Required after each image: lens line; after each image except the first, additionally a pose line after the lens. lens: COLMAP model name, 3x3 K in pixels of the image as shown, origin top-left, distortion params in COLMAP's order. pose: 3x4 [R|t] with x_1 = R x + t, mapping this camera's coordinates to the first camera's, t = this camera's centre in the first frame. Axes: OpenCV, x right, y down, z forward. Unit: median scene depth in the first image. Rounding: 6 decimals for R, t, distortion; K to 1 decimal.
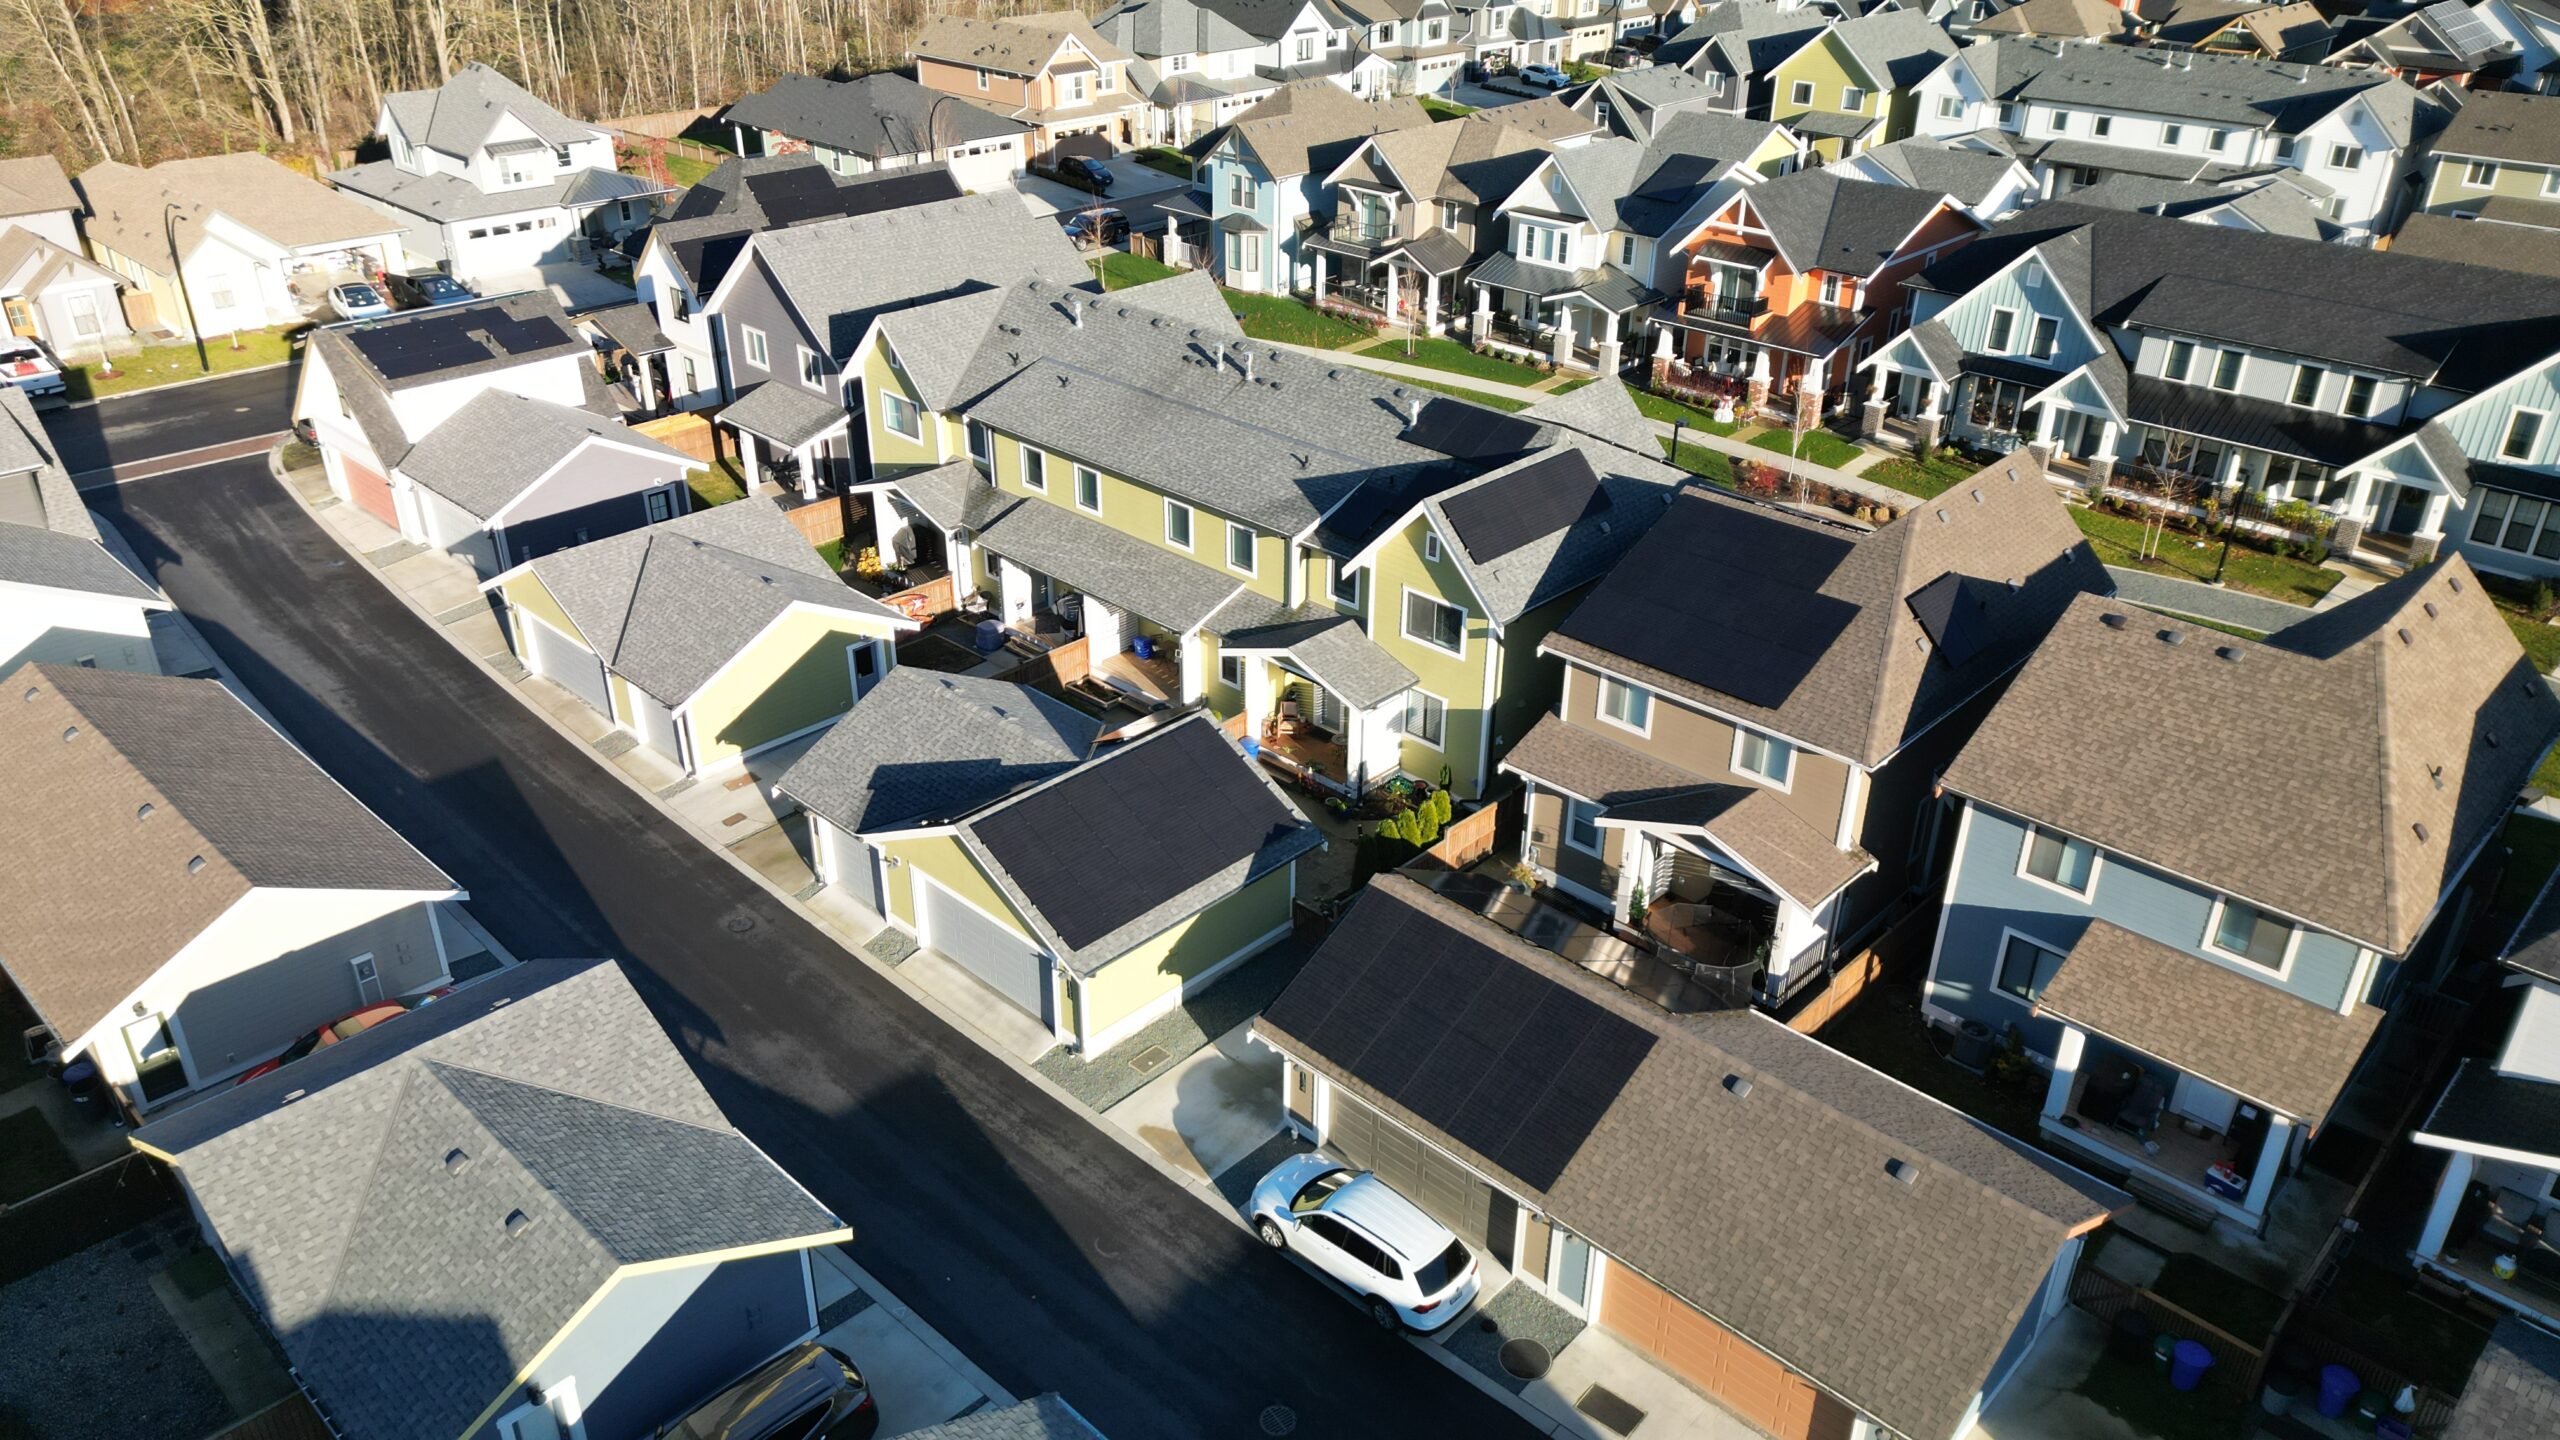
lens RADIAL K [[1783.2, 0, 1283.0], [0, 1783.2, 715.5], [0, 0, 1]] dist [0.080628, -0.077197]
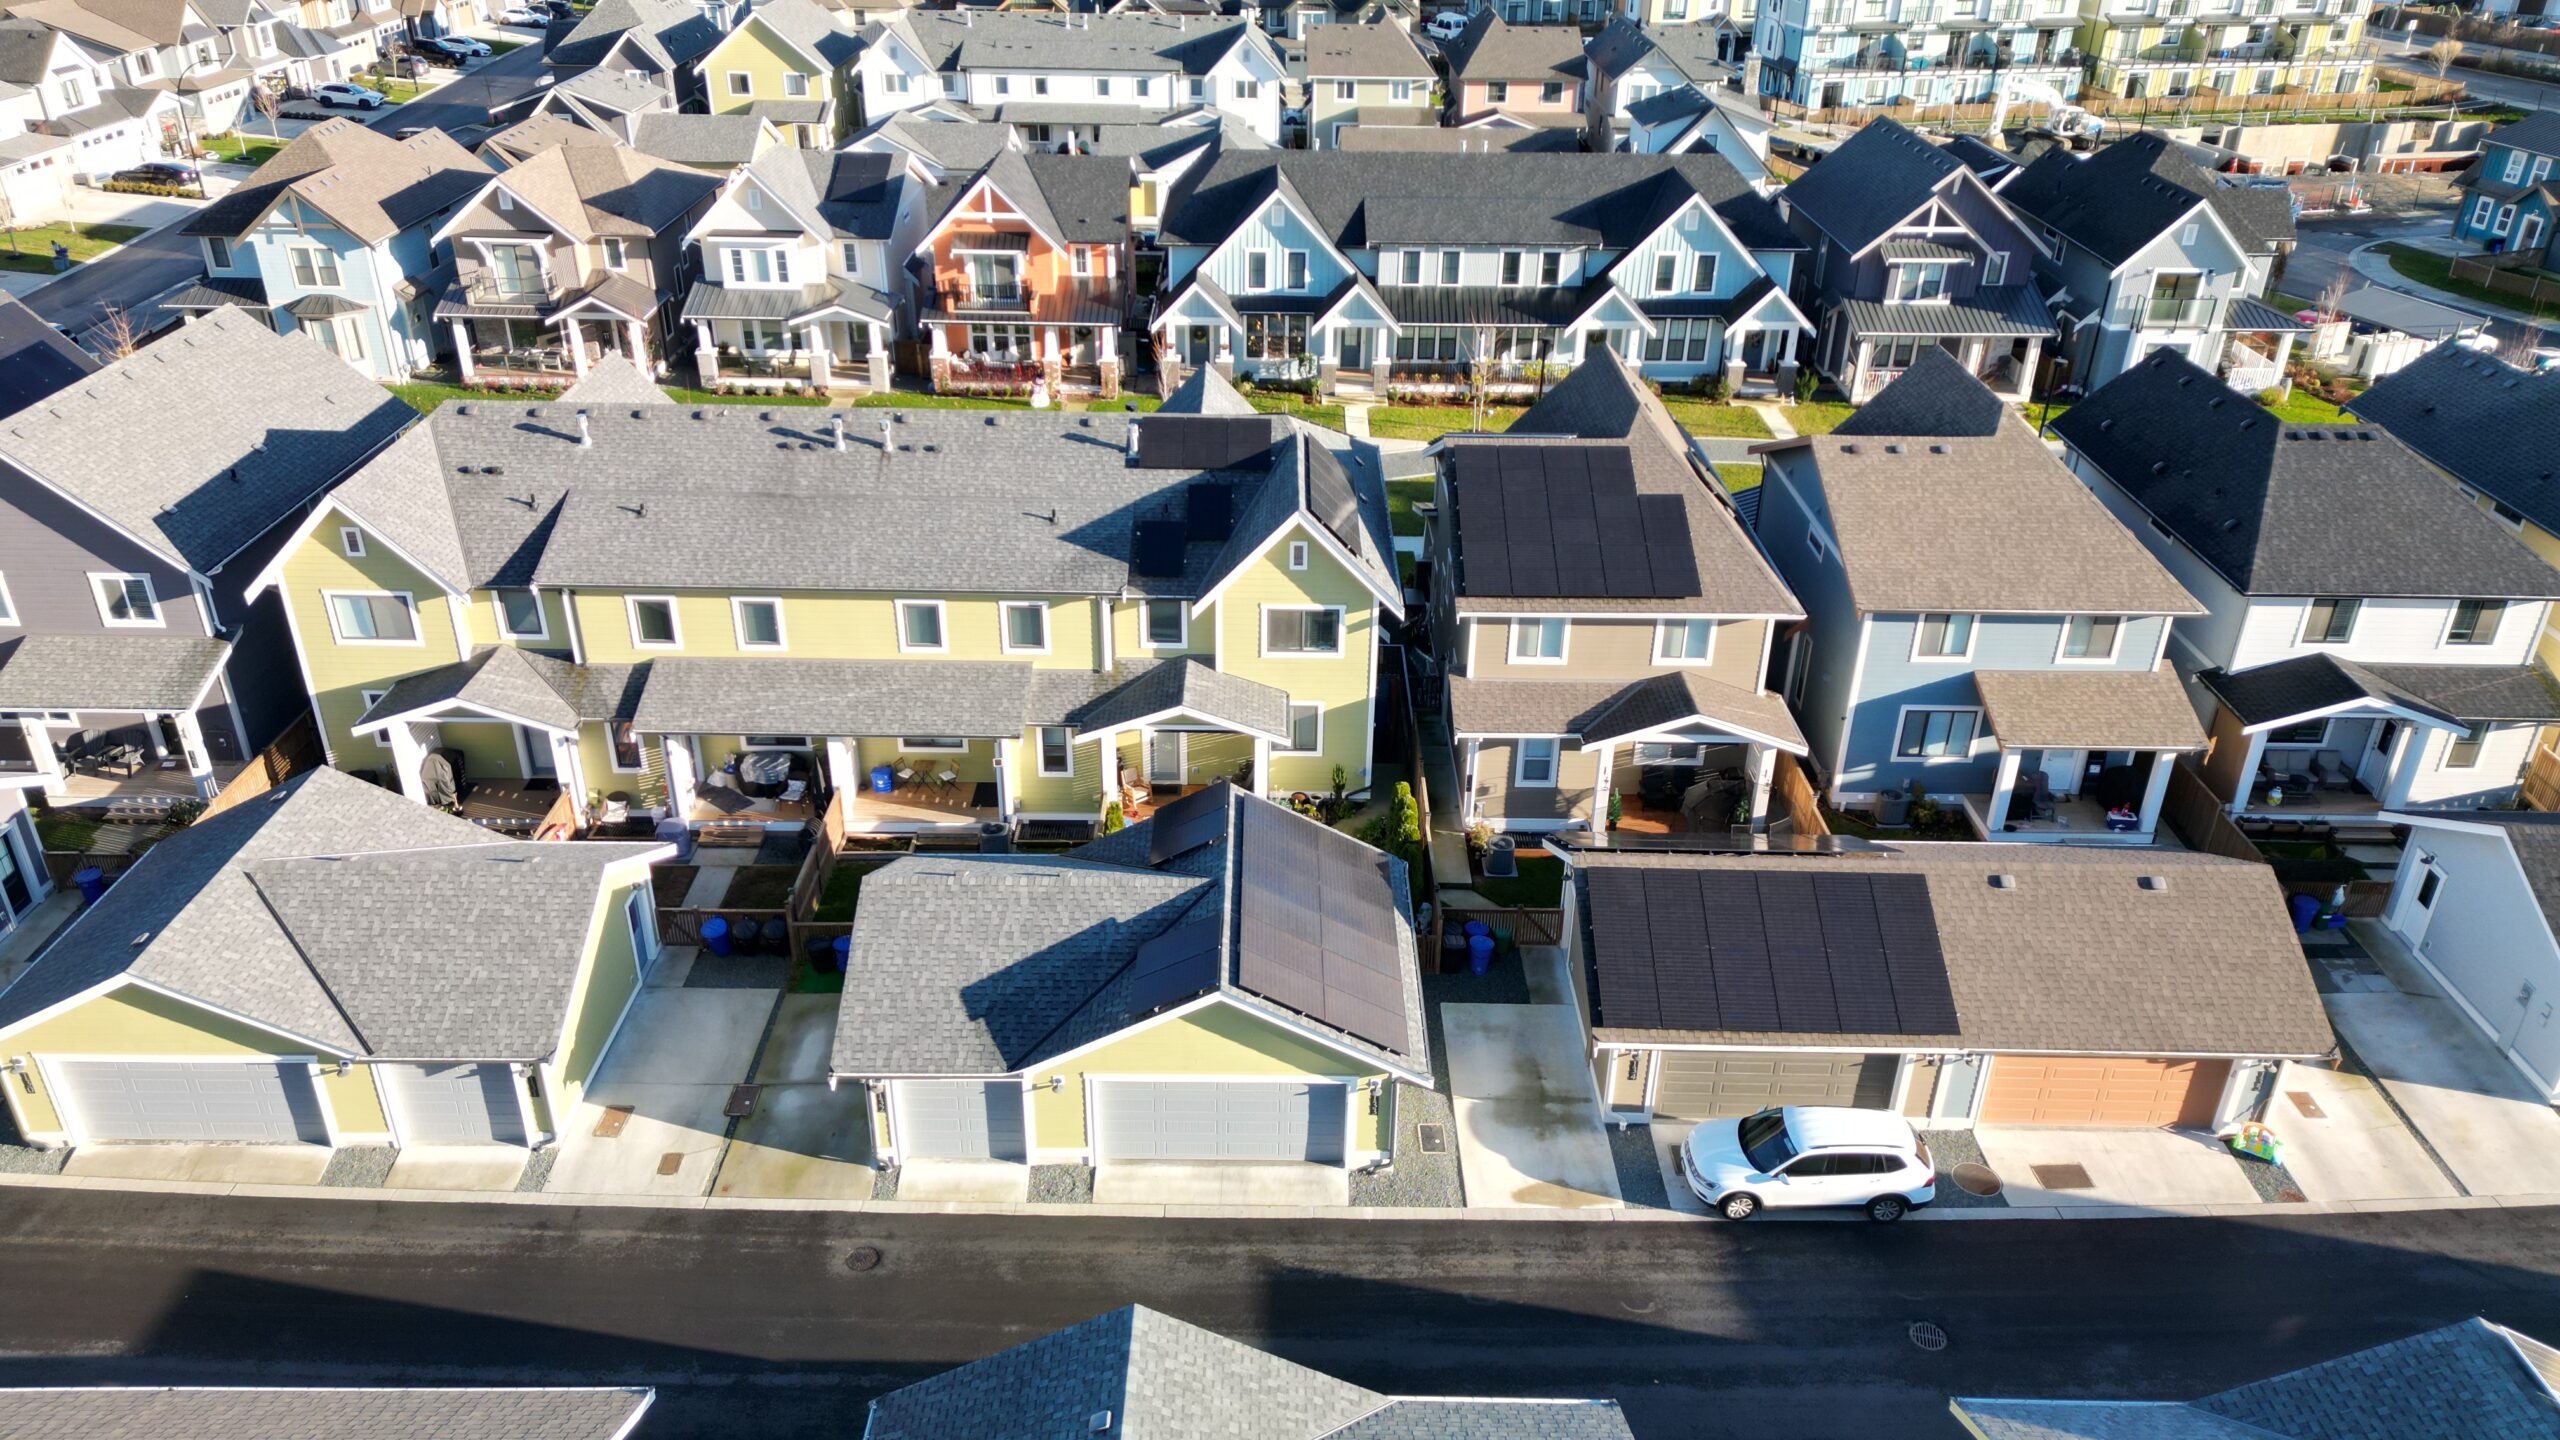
lens RADIAL K [[1783.2, 0, 1283.0], [0, 1783.2, 715.5], [0, 0, 1]] dist [0.080628, -0.077197]
pose [[0.722856, -0.324516, 0.610057, -0.326475], [0.318555, 0.939950, 0.122545, -0.080335], [-0.613190, 0.105754, 0.782824, 0.149831]]
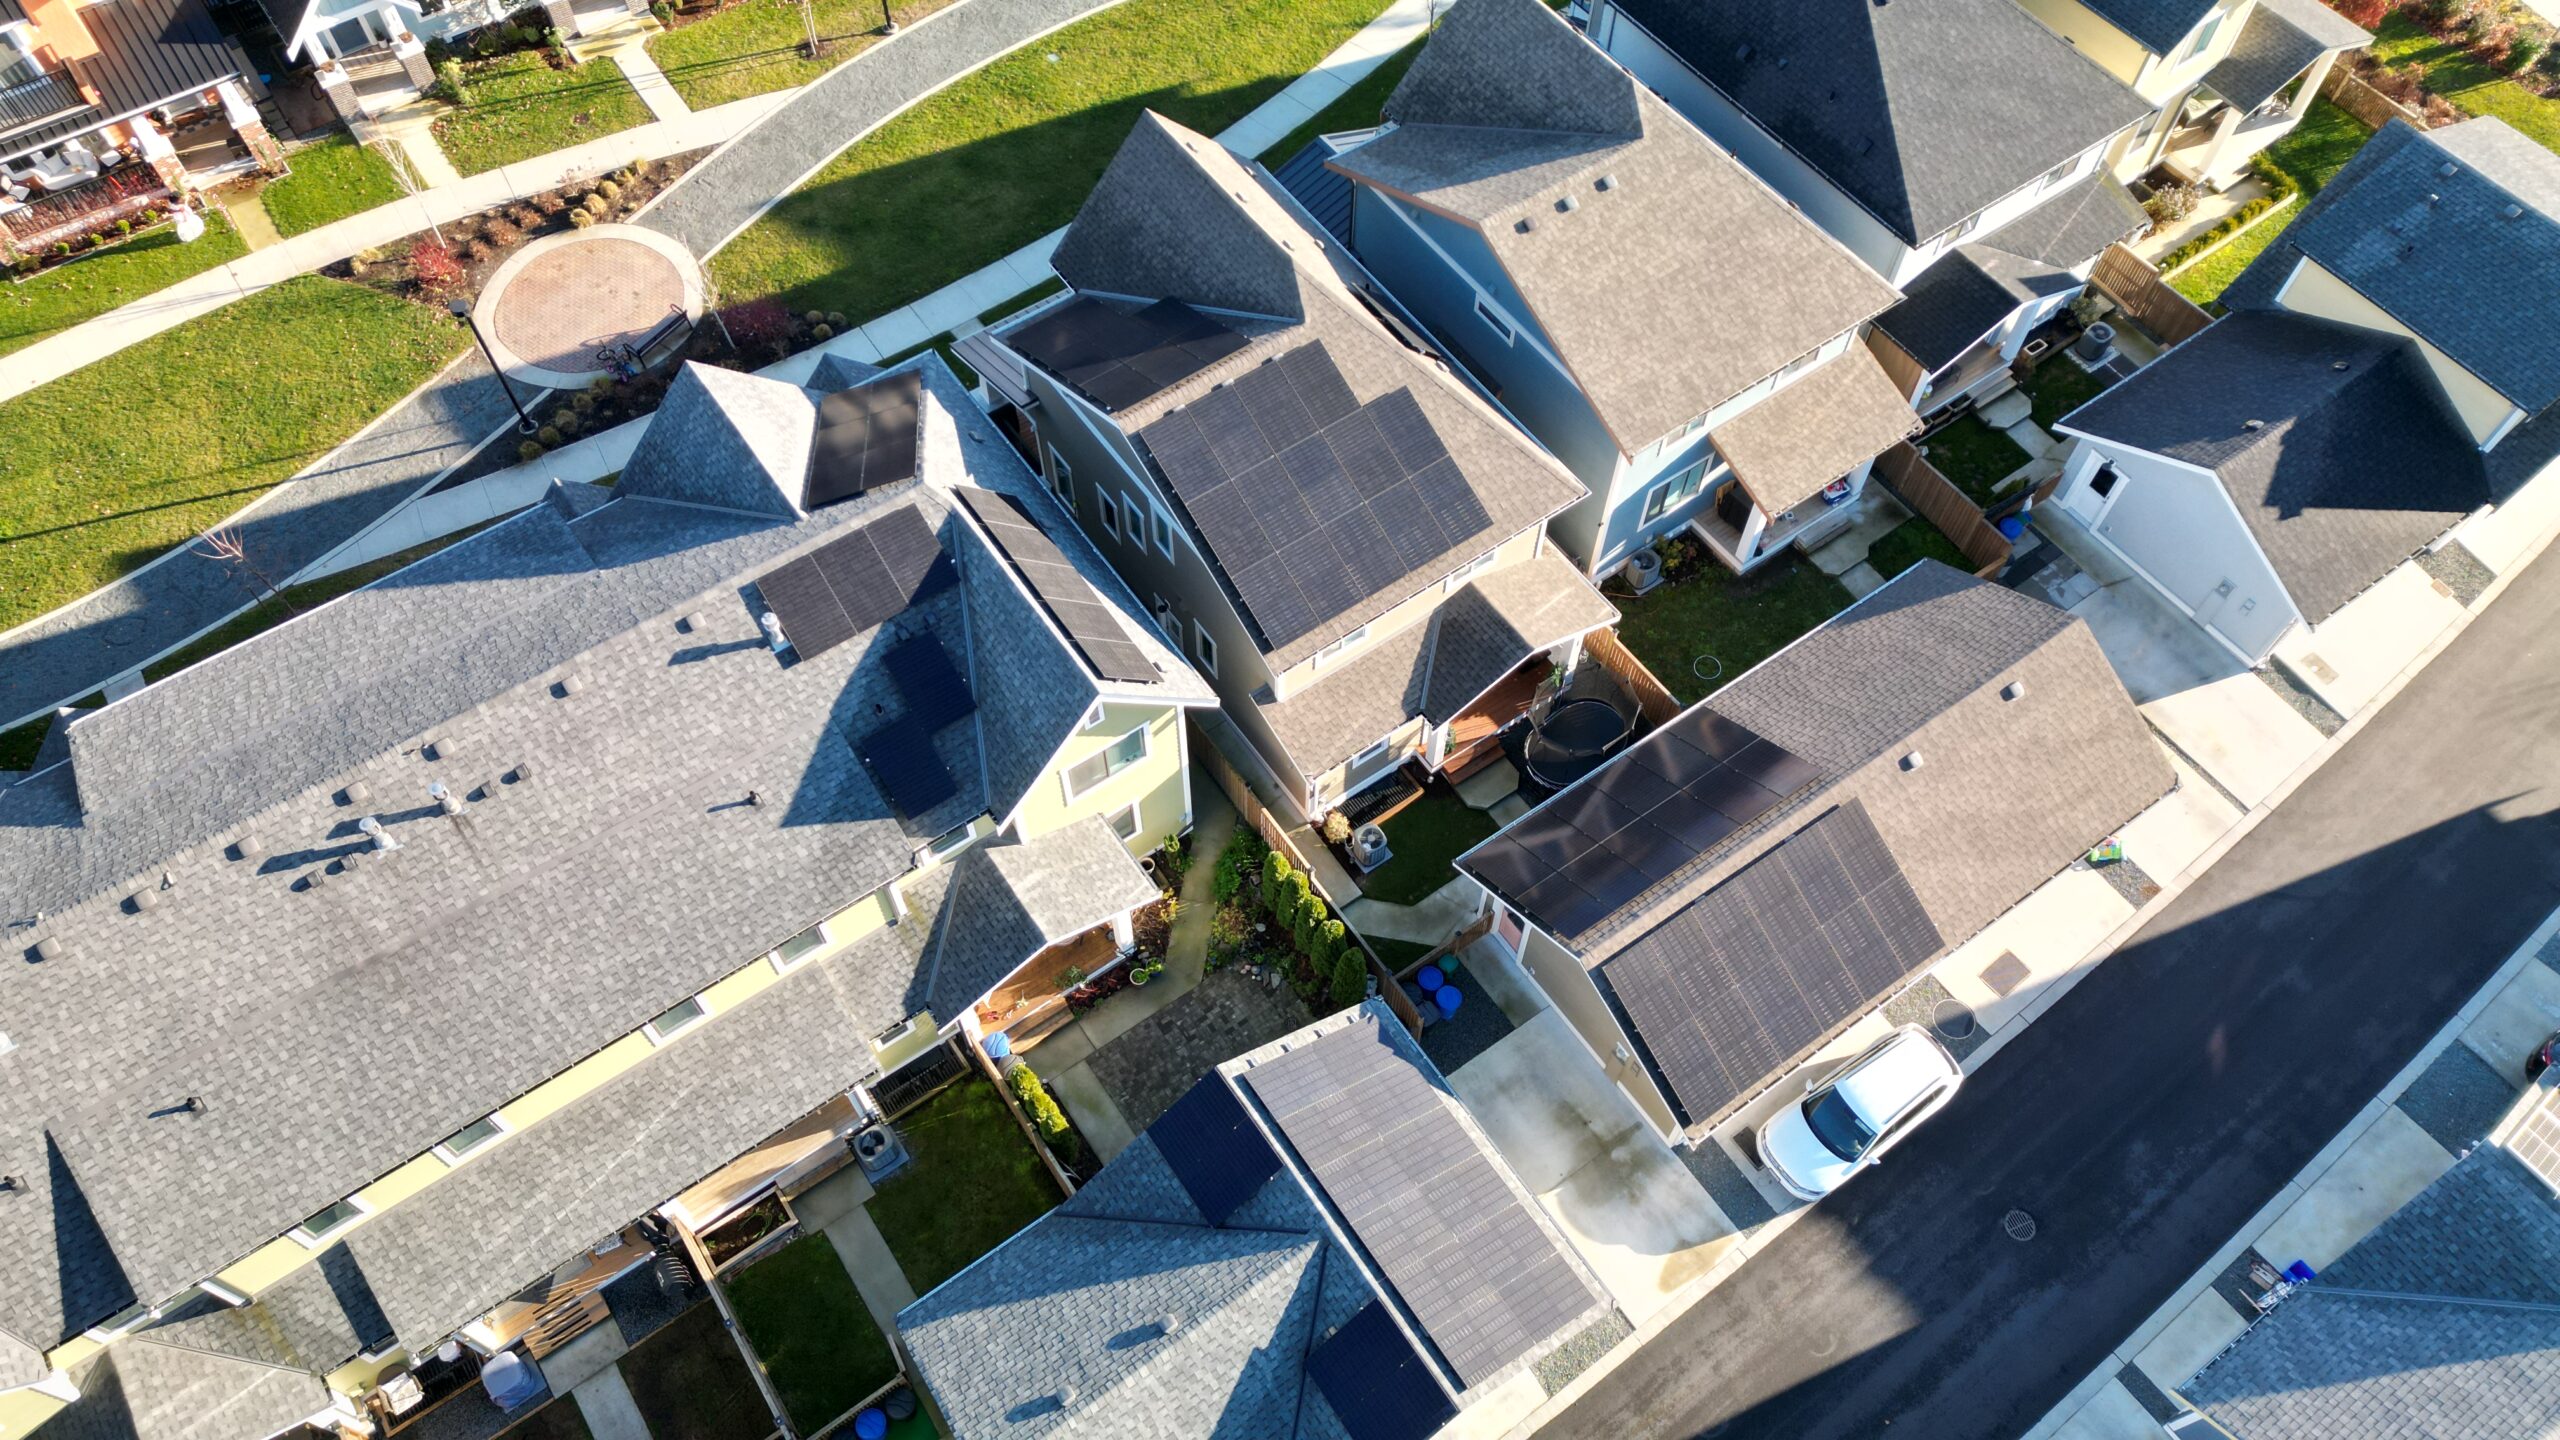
lens RADIAL K [[1795.9, 0, 1287.1], [0, 1795.9, 720.7], [0, 0, 1]] dist [0.063686, -0.049396]
pose [[0.196840, -0.836561, 0.511291, -0.180881], [0.460120, 0.539321, 0.705282, -0.363288], [-0.865762, 0.096428, 0.491079, 0.323249]]
